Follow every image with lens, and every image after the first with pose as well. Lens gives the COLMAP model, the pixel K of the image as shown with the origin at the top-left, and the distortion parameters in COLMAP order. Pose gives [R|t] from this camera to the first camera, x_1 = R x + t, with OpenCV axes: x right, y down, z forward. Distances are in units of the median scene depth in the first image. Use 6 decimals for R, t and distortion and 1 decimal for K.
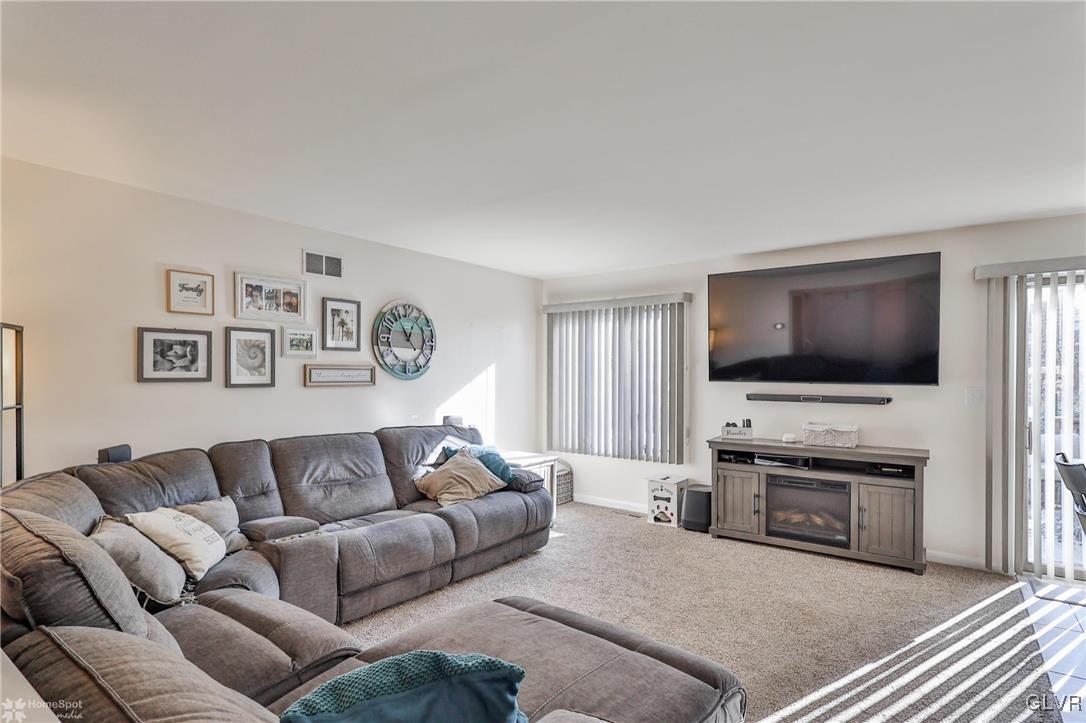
lens RADIAL K [[557.4, 0, 547.0], [0, 557.4, 370.1], [0, 0, 1]] dist [-0.000032, -0.000176]
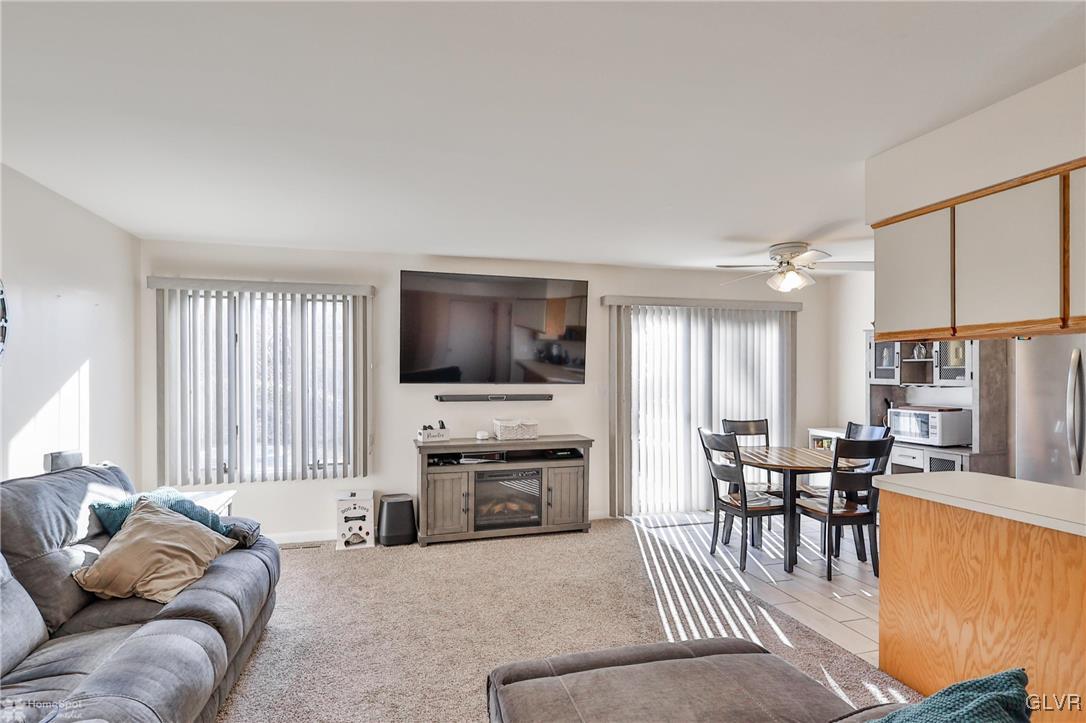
lens RADIAL K [[557.4, 0, 517.2], [0, 557.4, 376.8], [0, 0, 1]] dist [-0.000032, -0.000176]
pose [[0.608288, -0.007325, 0.793683, -0.380464], [-0.002732, 0.999932, 0.011323, -0.002729], [-0.793712, -0.009056, 0.608226, 0.307155]]
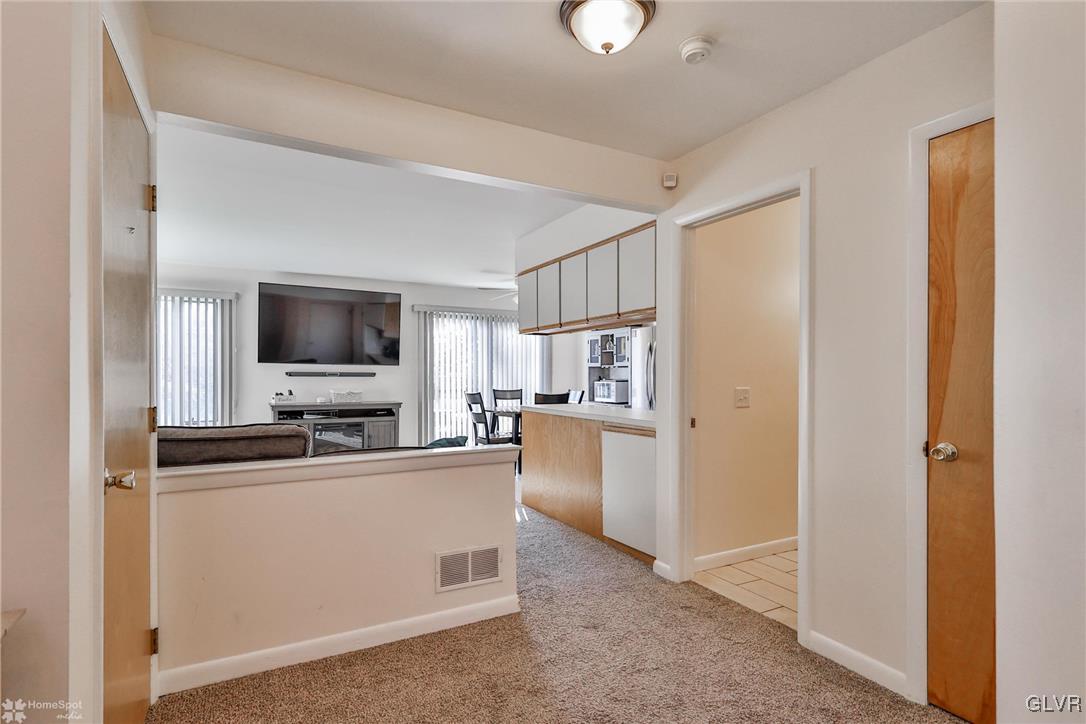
lens RADIAL K [[557.4, 0, 538.7], [0, 557.4, 376.2], [0, 0, 1]] dist [-0.000032, -0.000176]
pose [[0.406297, 0.000124, 0.913741, -0.732158], [-0.004581, 0.999988, 0.001901, 0.052588], [-0.913730, -0.004958, 0.406293, -0.163503]]
